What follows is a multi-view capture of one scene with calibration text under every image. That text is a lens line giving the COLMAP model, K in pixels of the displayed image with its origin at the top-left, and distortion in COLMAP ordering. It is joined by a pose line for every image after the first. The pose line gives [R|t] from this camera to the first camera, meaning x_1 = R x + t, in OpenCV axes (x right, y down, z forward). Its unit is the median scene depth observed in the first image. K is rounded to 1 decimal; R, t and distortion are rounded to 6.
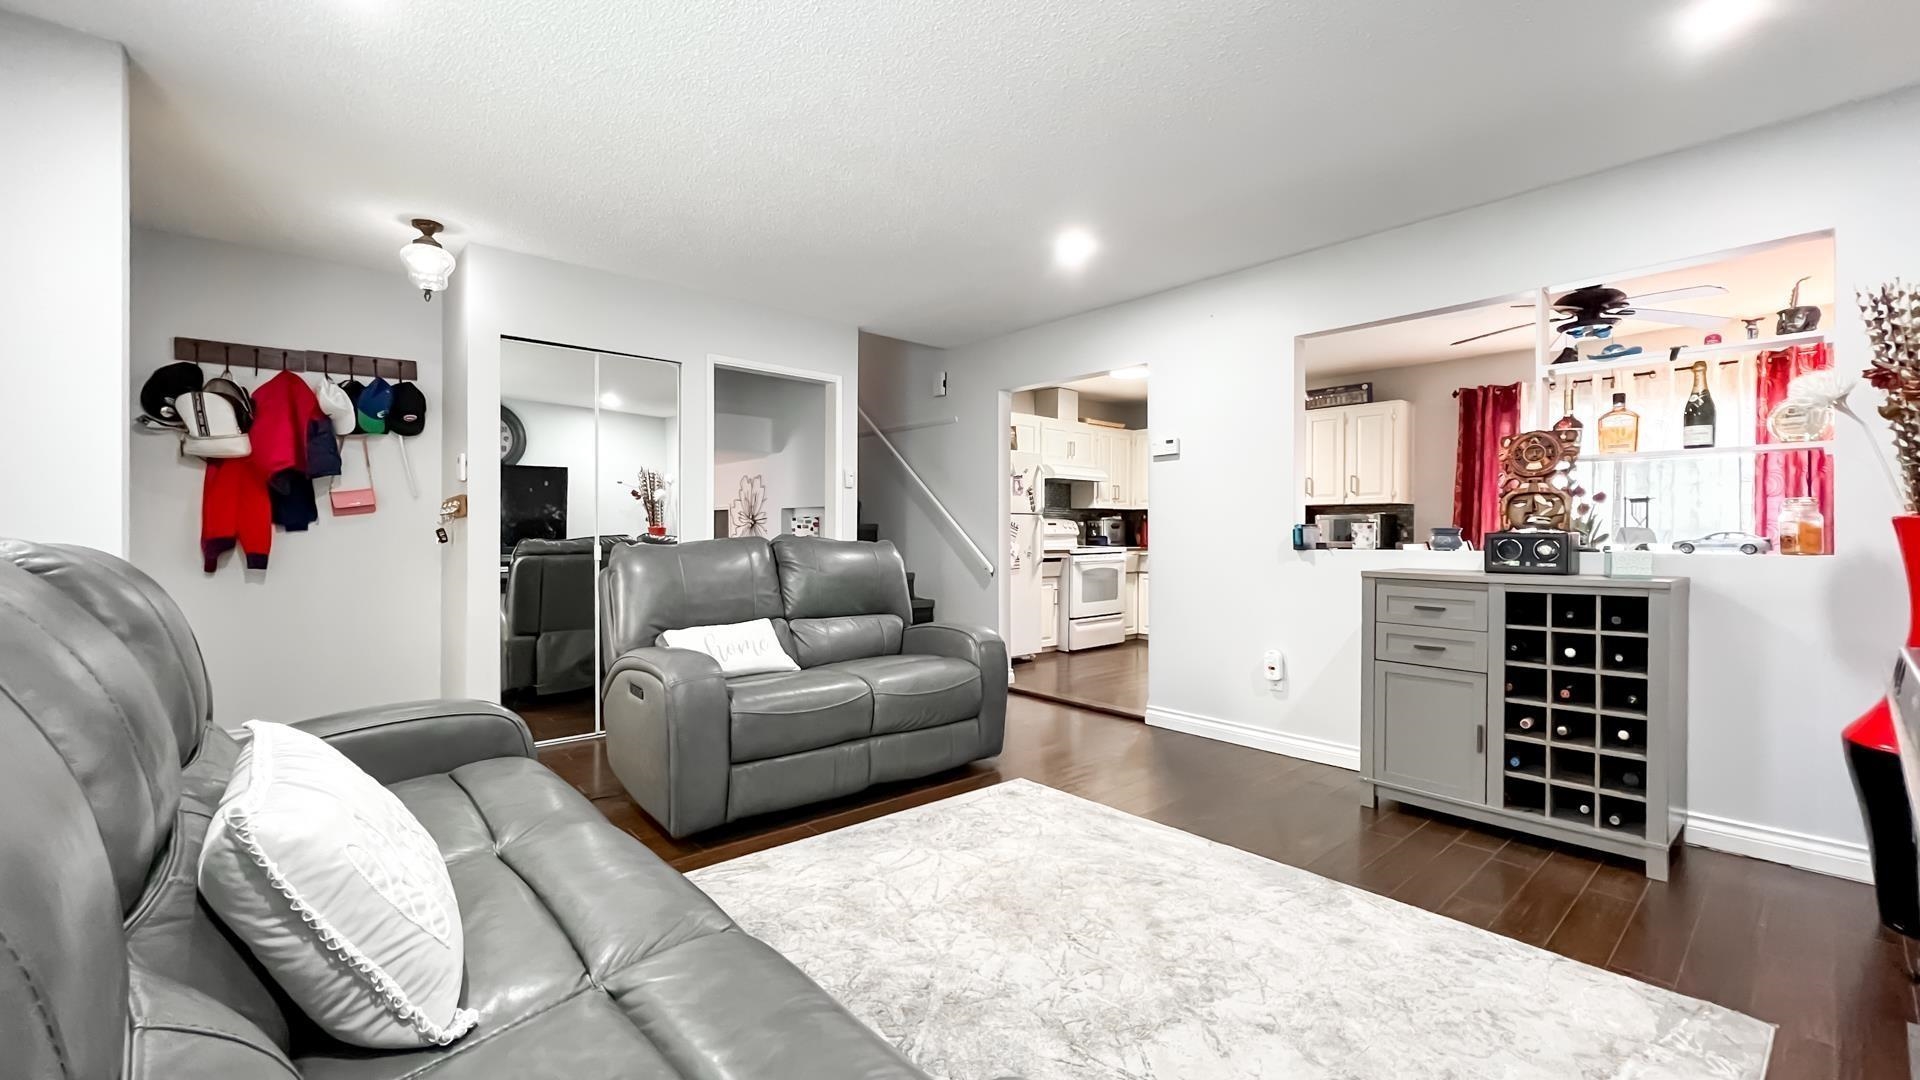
lens RADIAL K [[764.7, 0, 953.3], [0, 764.7, 545.7], [0, 0, 1]] dist [-0.002110, 0.000145]
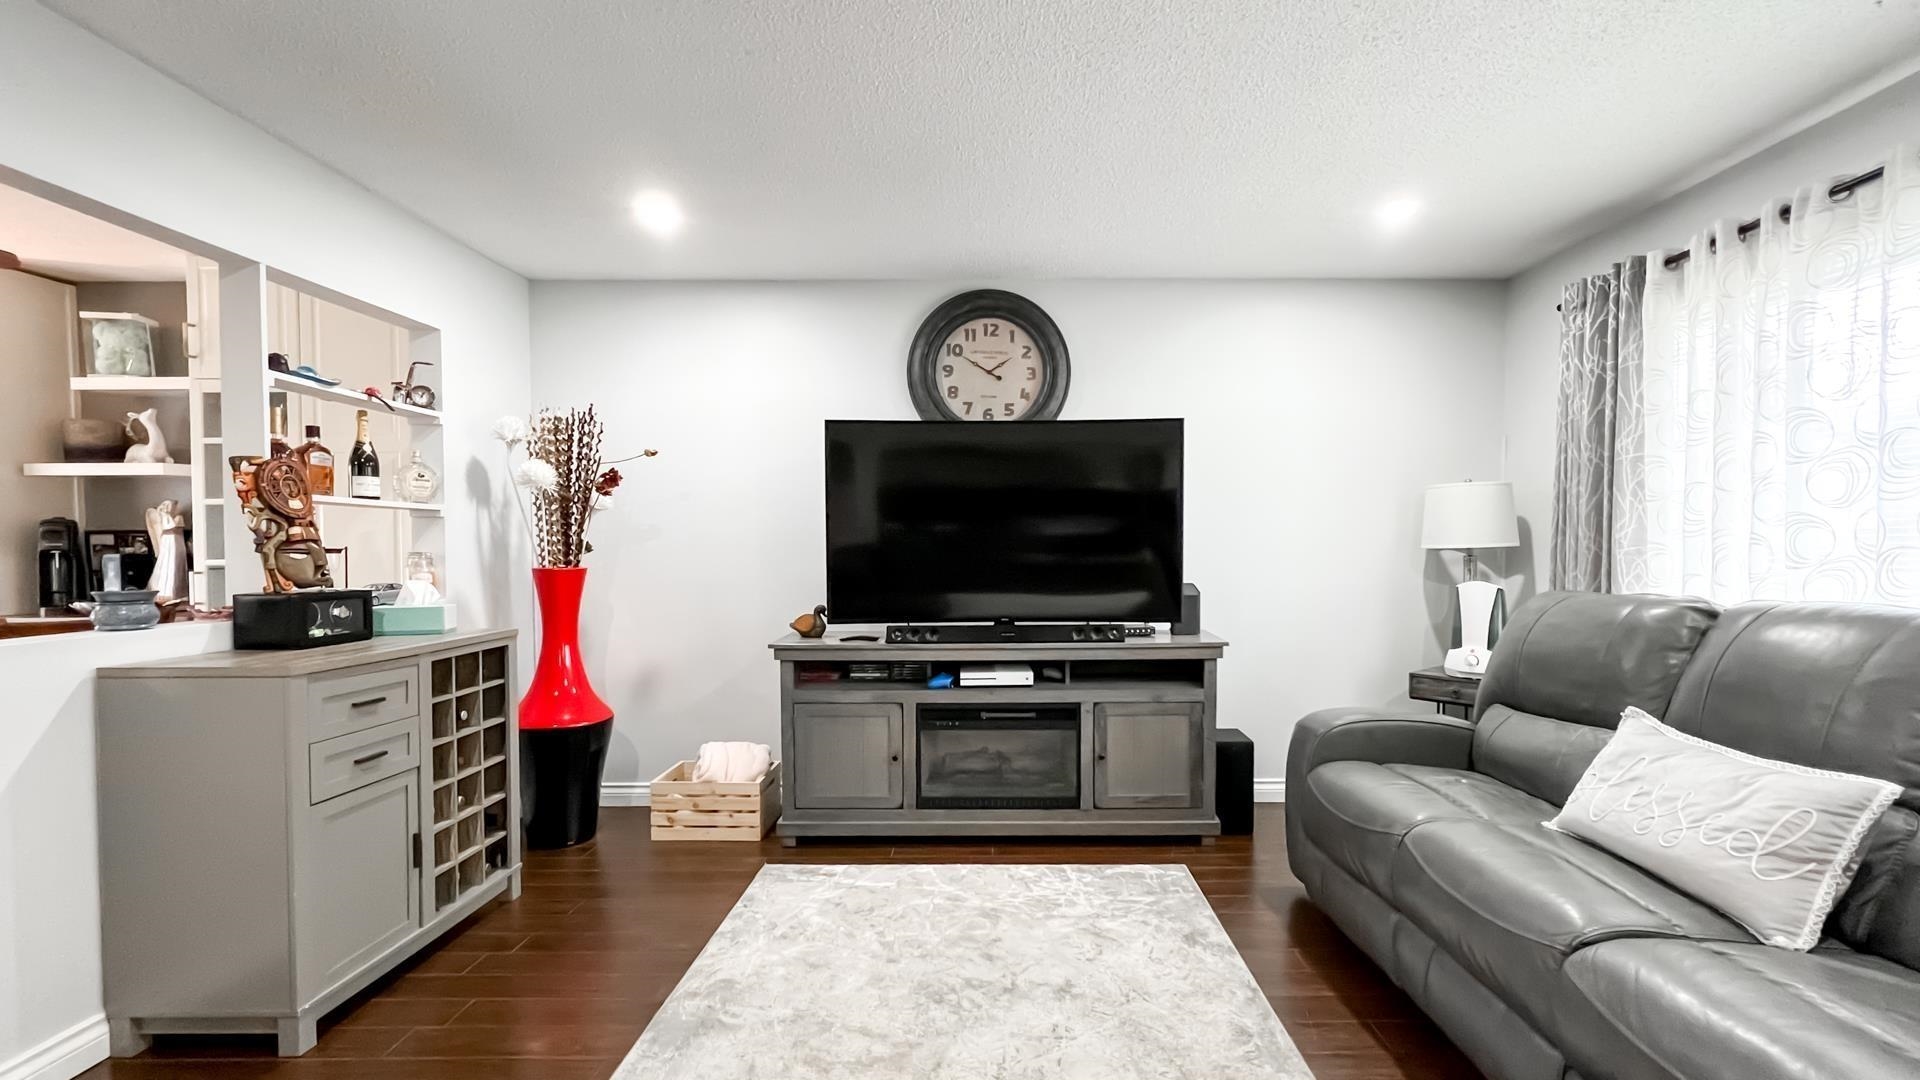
lens RADIAL K [[820.1, 0, 990.3], [0, 820.1, 562.6], [0, 0, 1]] dist [-0.000514, -0.000063]
pose [[-0.755649, -0.012531, 0.654856, -0.336433], [0.008074, 0.999563, 0.028444, -0.069393], [-0.654927, 0.026781, -0.755218, 1.302499]]
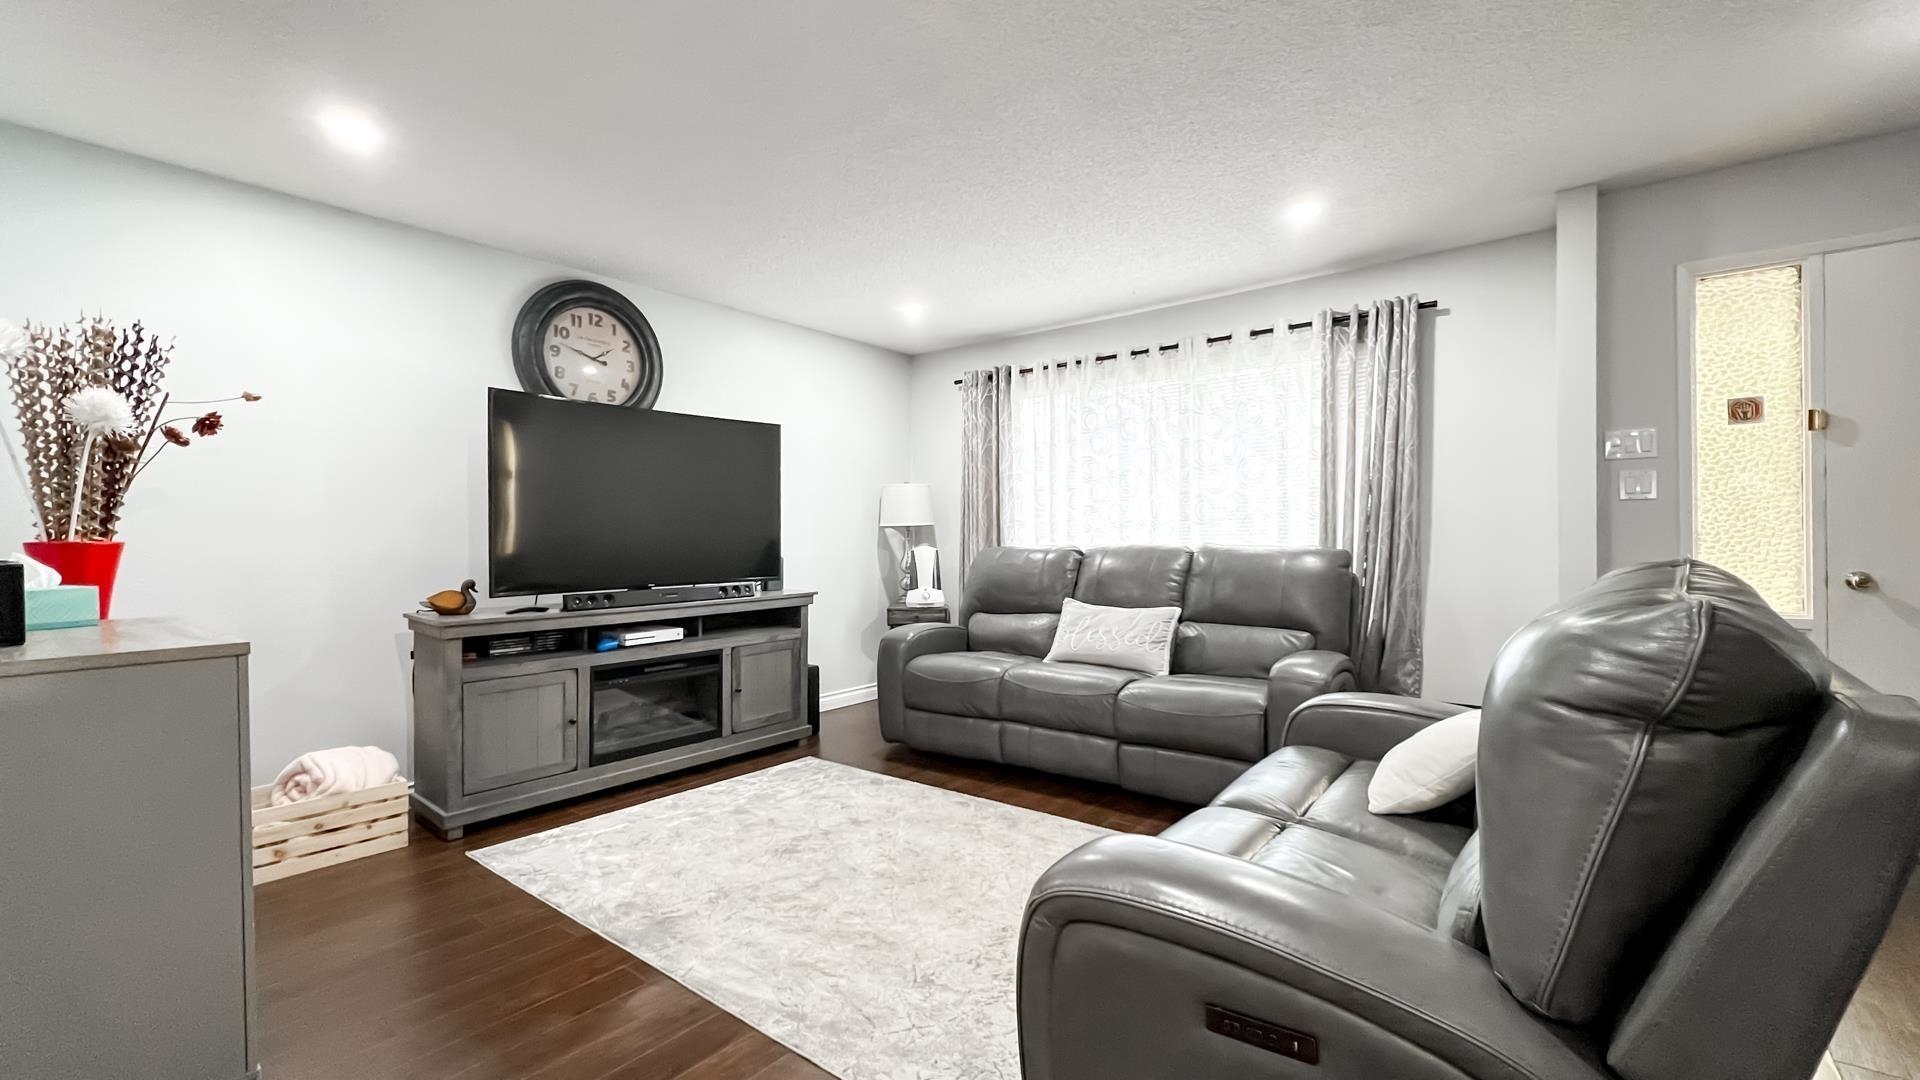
lens RADIAL K [[809.3, 0, 960.0], [0, 809.3, 540.0], [0, 0, 1]] dist [-0.000136, -0.000005]
pose [[-0.982646, 0.007998, -0.185318, 0.220788], [0.005611, 0.999894, 0.013401, -0.039031], [0.185406, 0.012128, -0.982587, 1.832945]]
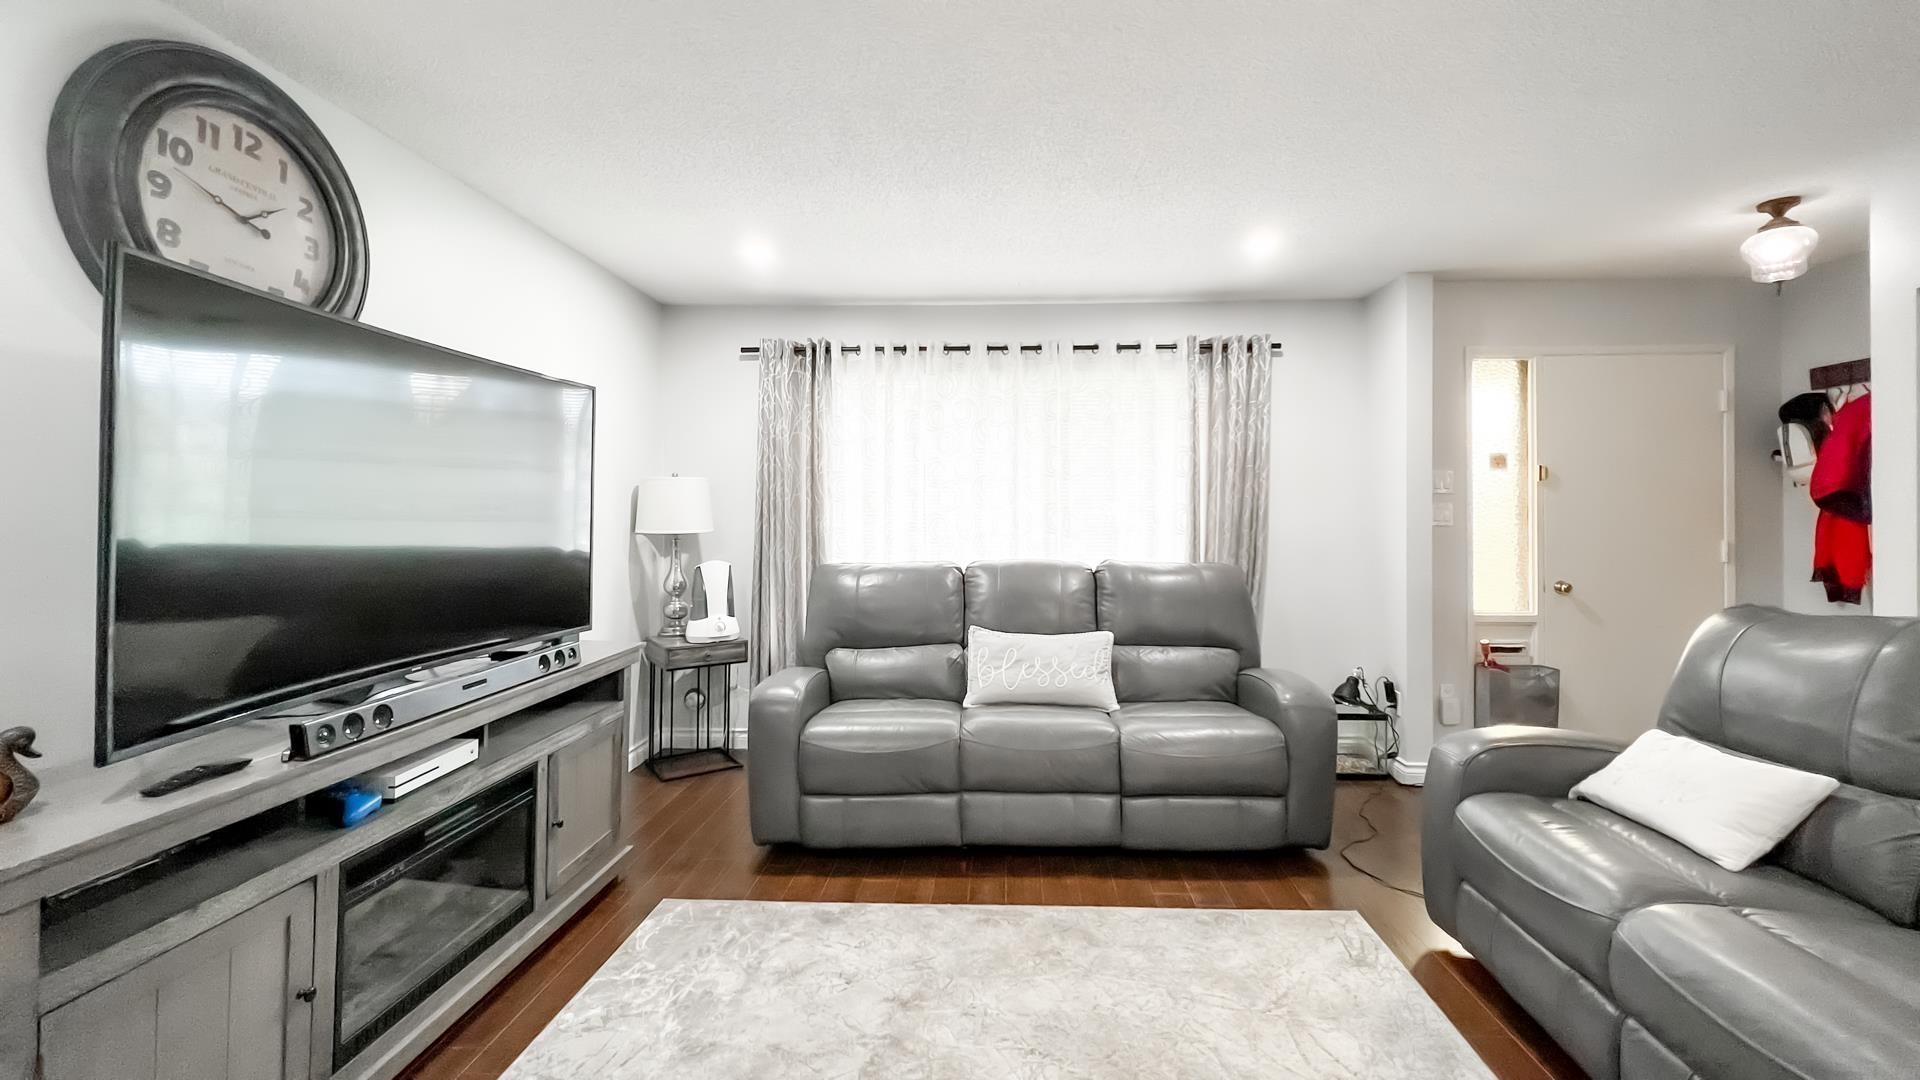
lens RADIAL K [[782.9, 0, 989.2], [0, 782.9, 510.5], [0, 0, 1]] dist [0.000052, 0.000017]
pose [[-0.680235, -0.005952, -0.732970, 0.672435], [-0.010483, 0.999944, 0.001609, -0.099893], [0.732919, 0.008778, -0.680259, 1.217500]]
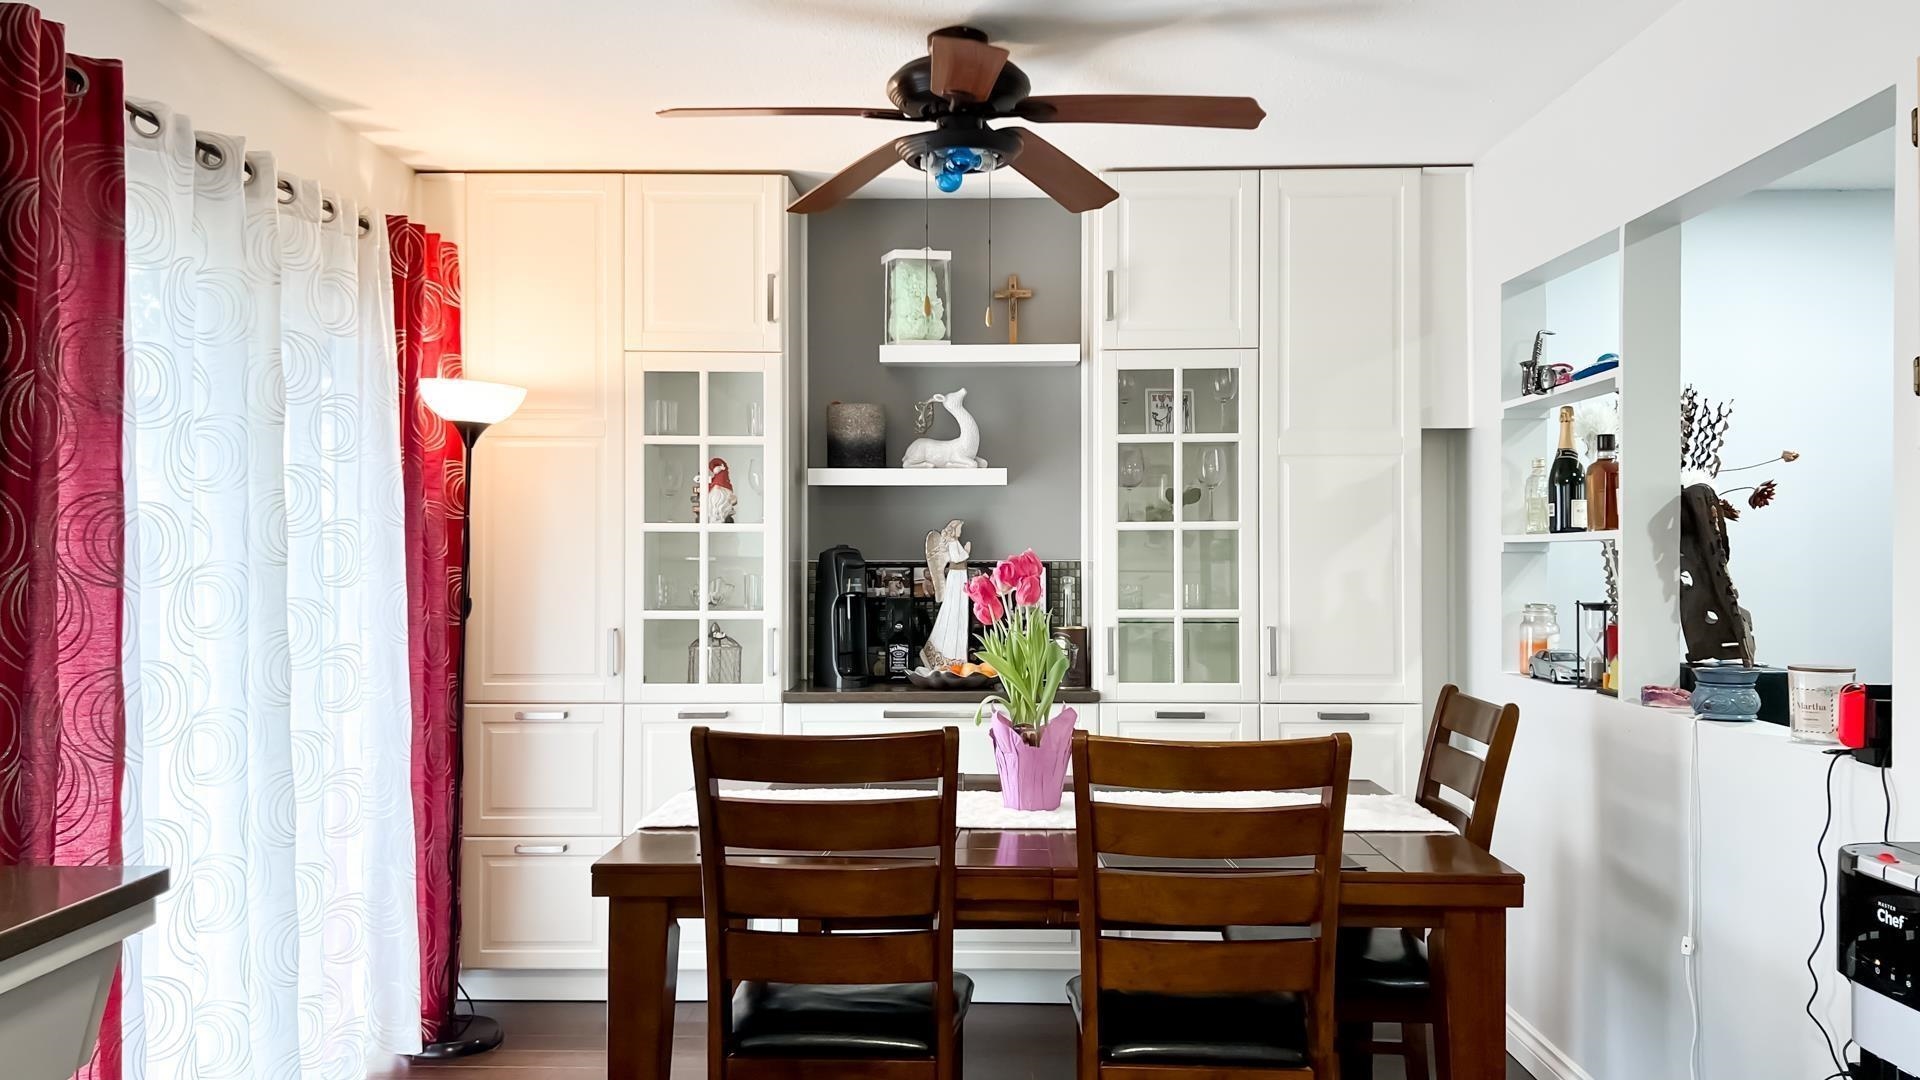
lens RADIAL K [[1488.8, 0, 924.2], [0, 1488.8, 545.2], [0, 0, 1]] dist [0.101114, -0.150177]
pose [[-0.736419, 0.000852, 0.676525, 0.490086], [0.004951, 0.999979, 0.004130, -0.125117], [-0.676507, 0.006391, -0.736408, 2.468295]]
